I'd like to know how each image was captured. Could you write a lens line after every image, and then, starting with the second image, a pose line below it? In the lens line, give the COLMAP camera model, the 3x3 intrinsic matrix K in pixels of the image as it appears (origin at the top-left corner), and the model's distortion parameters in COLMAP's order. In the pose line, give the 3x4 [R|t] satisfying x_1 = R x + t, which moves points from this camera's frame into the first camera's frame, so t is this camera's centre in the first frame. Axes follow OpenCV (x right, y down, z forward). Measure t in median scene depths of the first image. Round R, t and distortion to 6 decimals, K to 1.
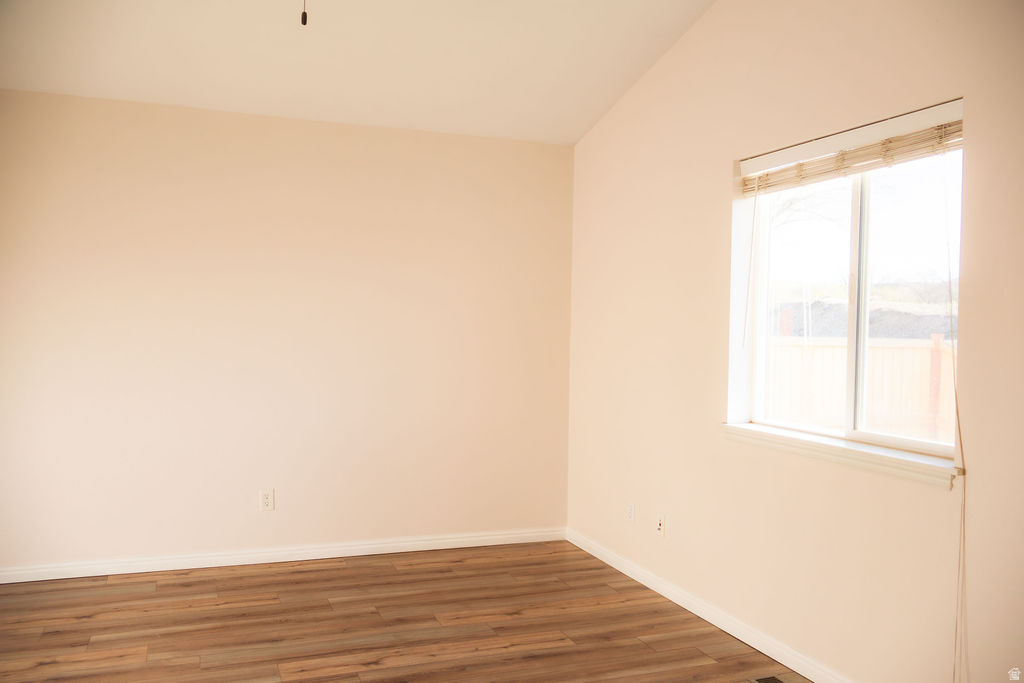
lens RADIAL K [[882.1, 0, 488.8], [0, 882.1, 337.2], [0, 0, 1]] dist [0.014322, 0.009135]
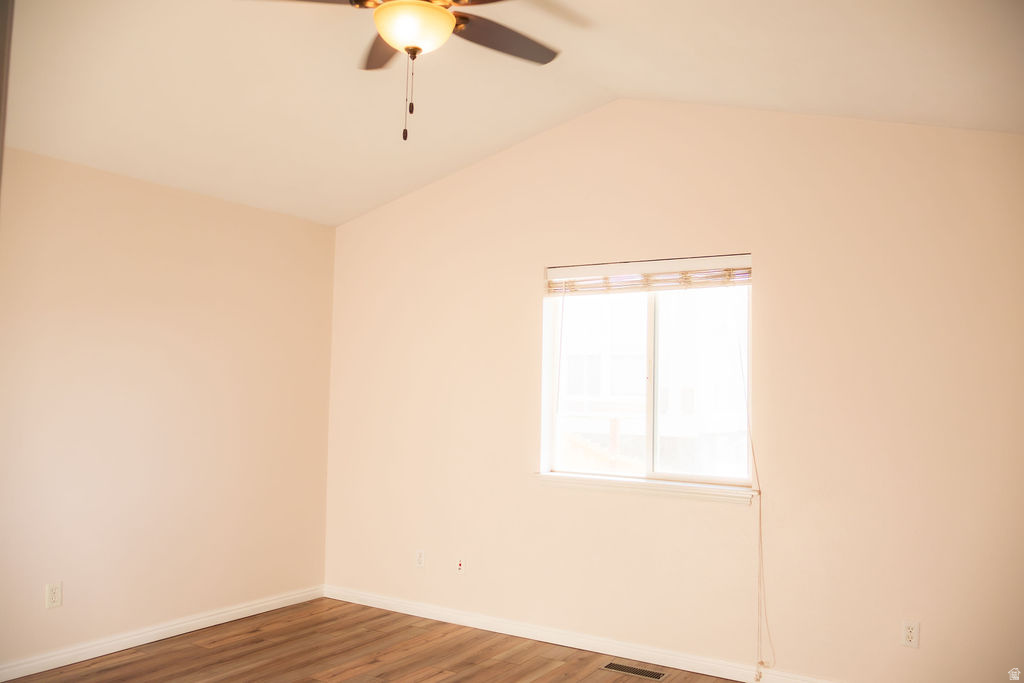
lens RADIAL K [[882.1, 0, 510.1], [0, 882.1, 331.1], [0, 0, 1]] dist [0.014322, 0.009135]
pose [[0.793401, 0.040274, 0.607366, -0.535182], [0.003519, 0.997489, -0.070740, -0.016202], [-0.608689, 0.058263, 0.791266, 0.014295]]
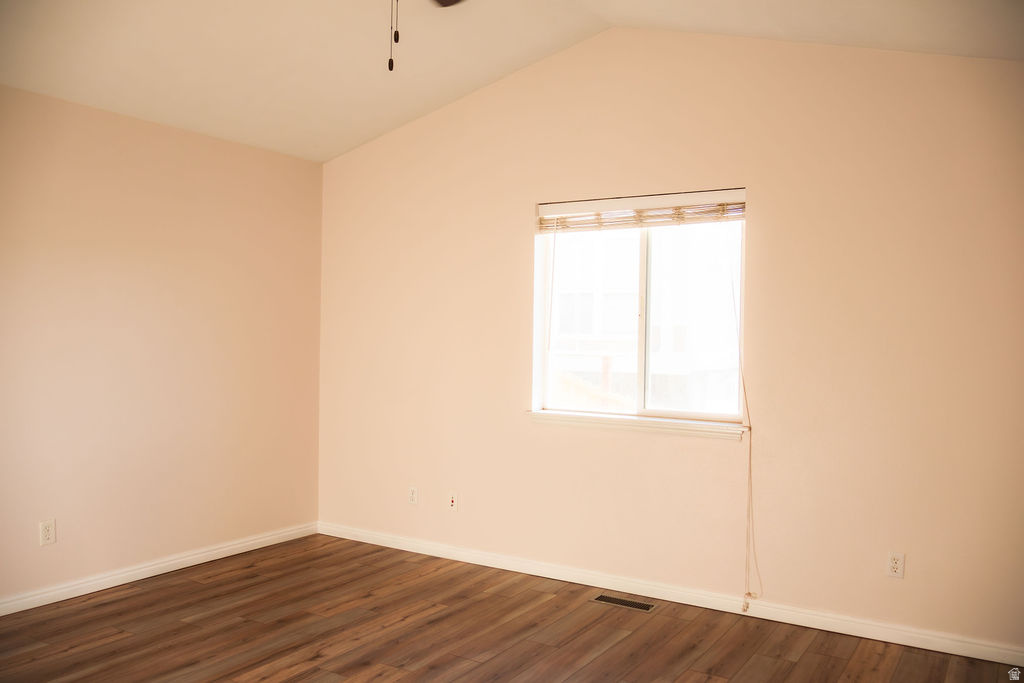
lens RADIAL K [[882.1, 0, 510.0], [0, 882.1, 333.8], [0, 0, 1]] dist [0.014322, 0.009135]
pose [[0.788850, -0.006969, 0.614547, -0.525938], [0.007587, 0.999970, 0.001602, -0.014991], [-0.614539, 0.003399, 0.788879, 0.021233]]
